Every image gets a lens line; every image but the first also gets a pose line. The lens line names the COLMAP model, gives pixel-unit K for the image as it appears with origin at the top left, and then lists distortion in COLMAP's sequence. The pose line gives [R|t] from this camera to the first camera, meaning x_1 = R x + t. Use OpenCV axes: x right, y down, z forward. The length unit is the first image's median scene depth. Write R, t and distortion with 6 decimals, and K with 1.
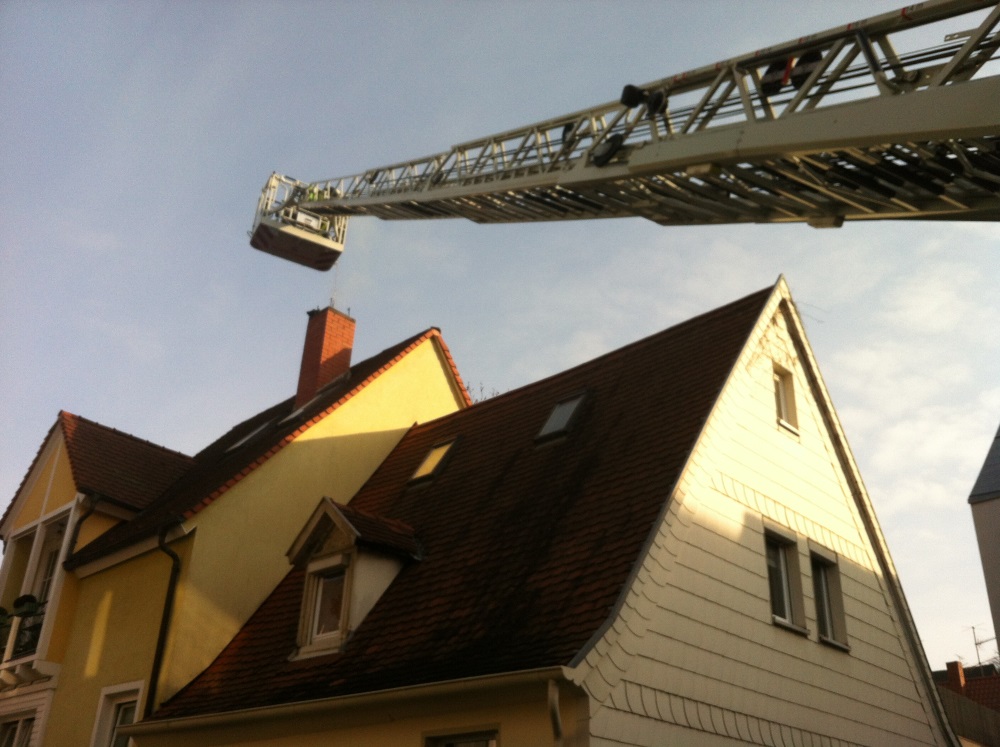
lens RADIAL K [[1045.6, 0, 500.0], [0, 1045.6, 373.5], [0, 0, 1]] dist [-0.007787, -0.014226]
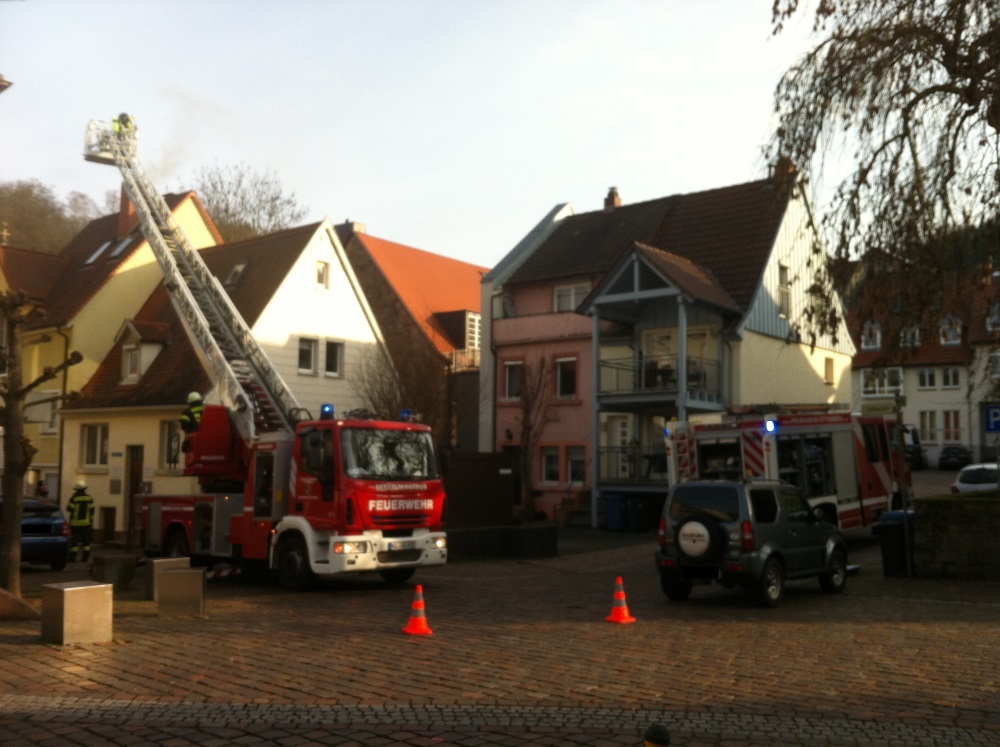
lens RADIAL K [[1045.6, 0, 500.0], [0, 1045.6, 373.5], [0, 0, 1]] dist [-0.007787, -0.014226]
pose [[0.997154, -0.015463, 0.073785, 0.510720], [-0.014650, 0.920334, 0.390858, -0.720313], [-0.073951, -0.390826, 0.917489, -1.310097]]
